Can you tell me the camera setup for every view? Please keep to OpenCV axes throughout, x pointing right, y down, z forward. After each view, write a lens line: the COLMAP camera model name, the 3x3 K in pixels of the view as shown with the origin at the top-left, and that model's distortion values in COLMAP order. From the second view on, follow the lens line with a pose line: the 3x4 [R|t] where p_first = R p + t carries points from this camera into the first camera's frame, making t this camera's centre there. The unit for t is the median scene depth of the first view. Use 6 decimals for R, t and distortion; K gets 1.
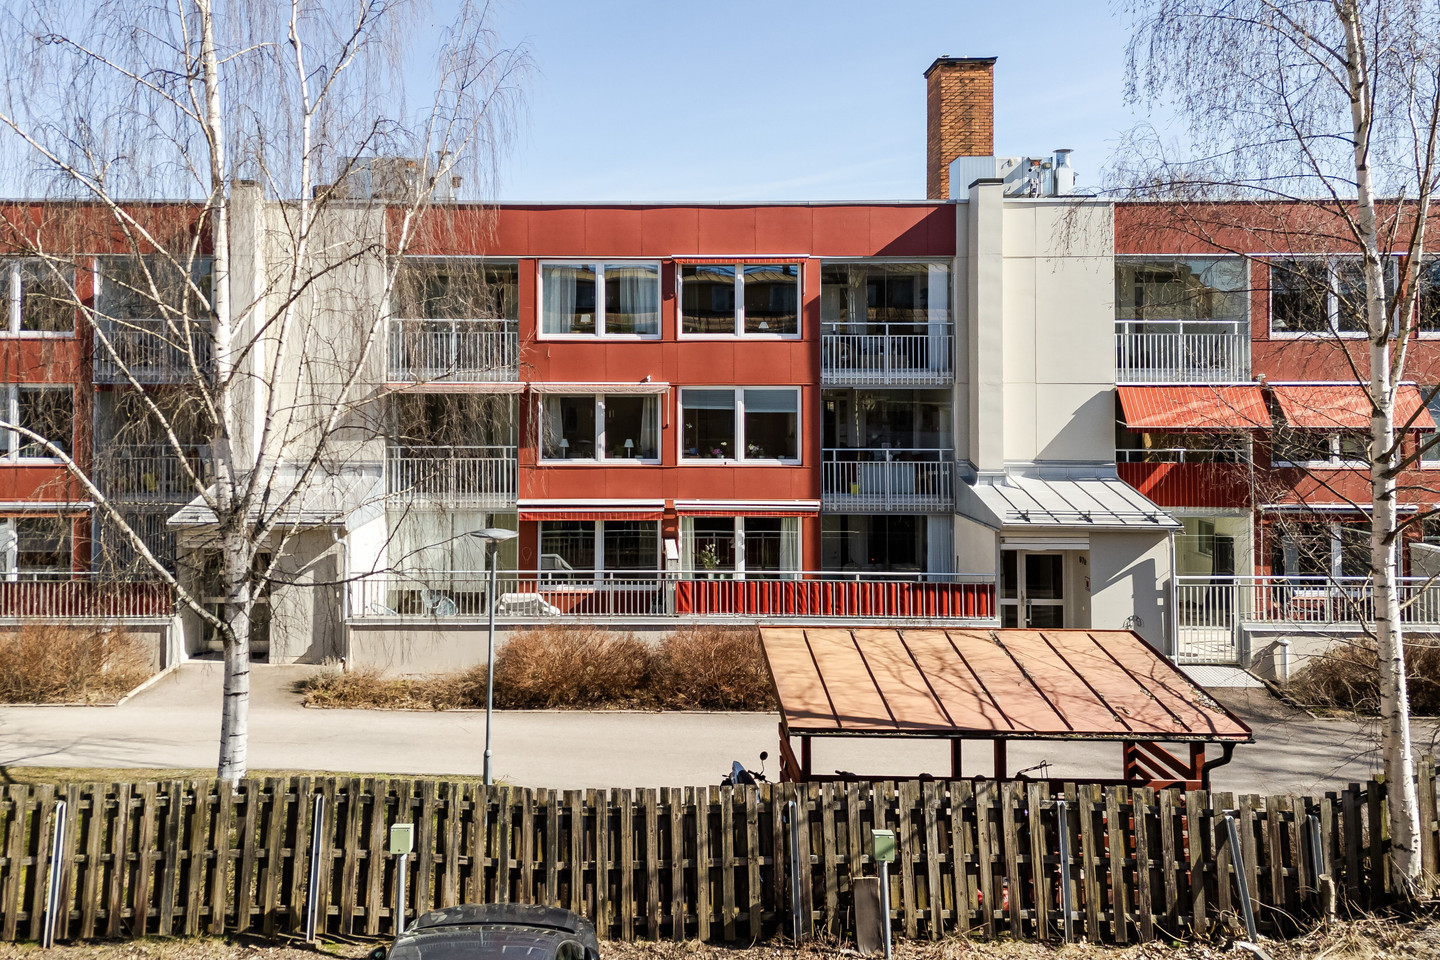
lens RADIAL K [[1072.8, 0, 721.1], [0, 1072.8, 435.1], [0, 0, 1]] dist [0.088682, -0.087961]
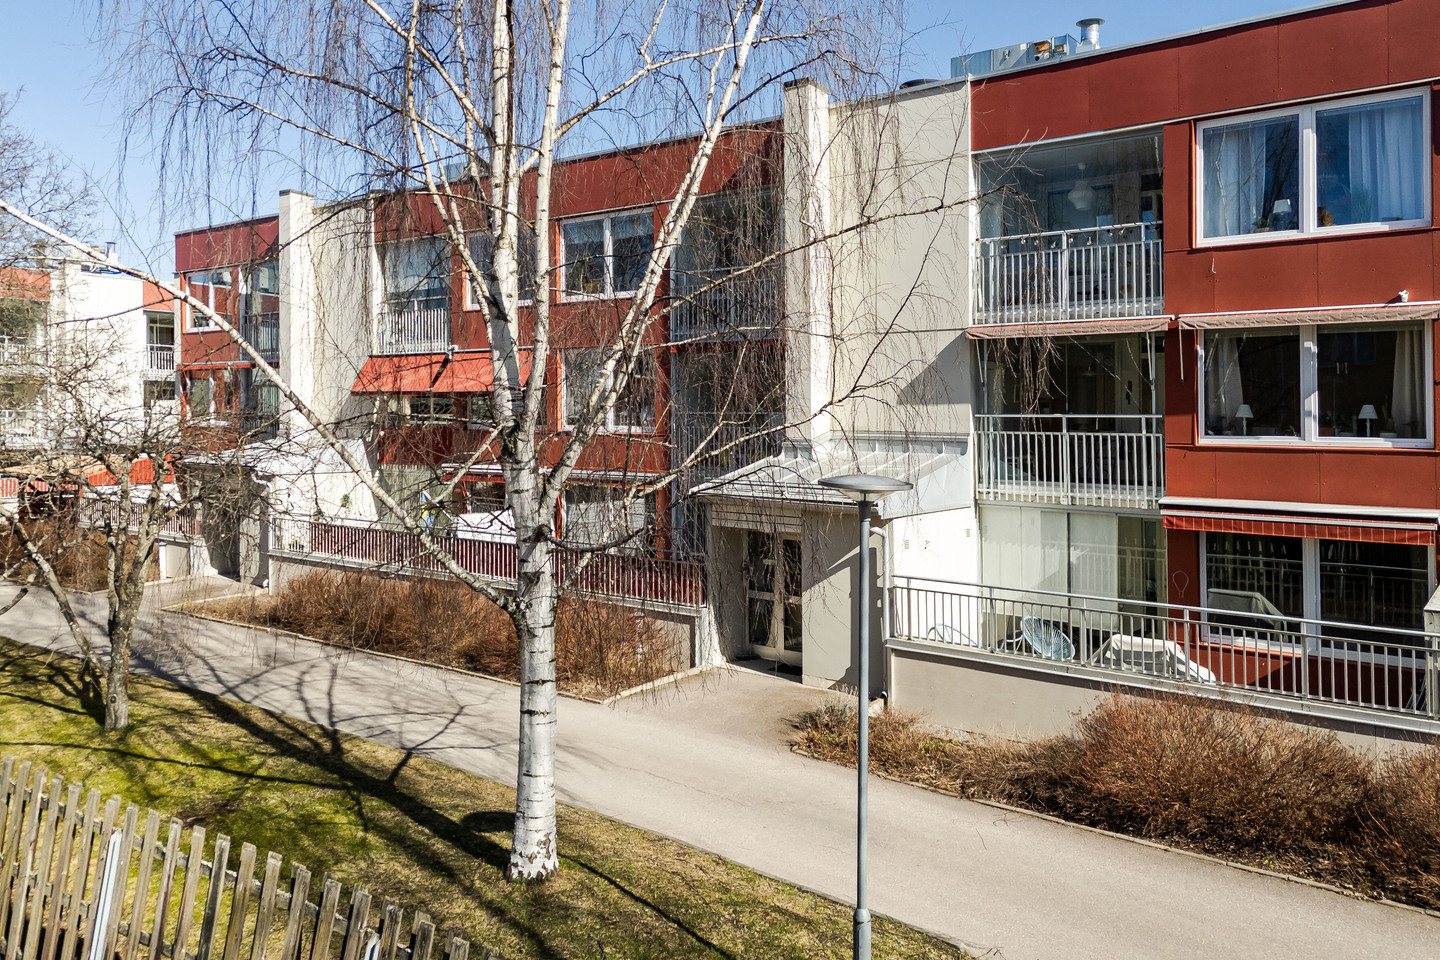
lens RADIAL K [[1072.8, 0, 721.1], [0, 1072.8, 435.1], [0, 0, 1]] dist [0.088682, -0.087961]
pose [[0.755947, 0.001925, -0.654630, 0.041524], [-0.025480, 0.999324, -0.026484, 0.047859], [0.654137, 0.036701, 0.755485, 0.328857]]
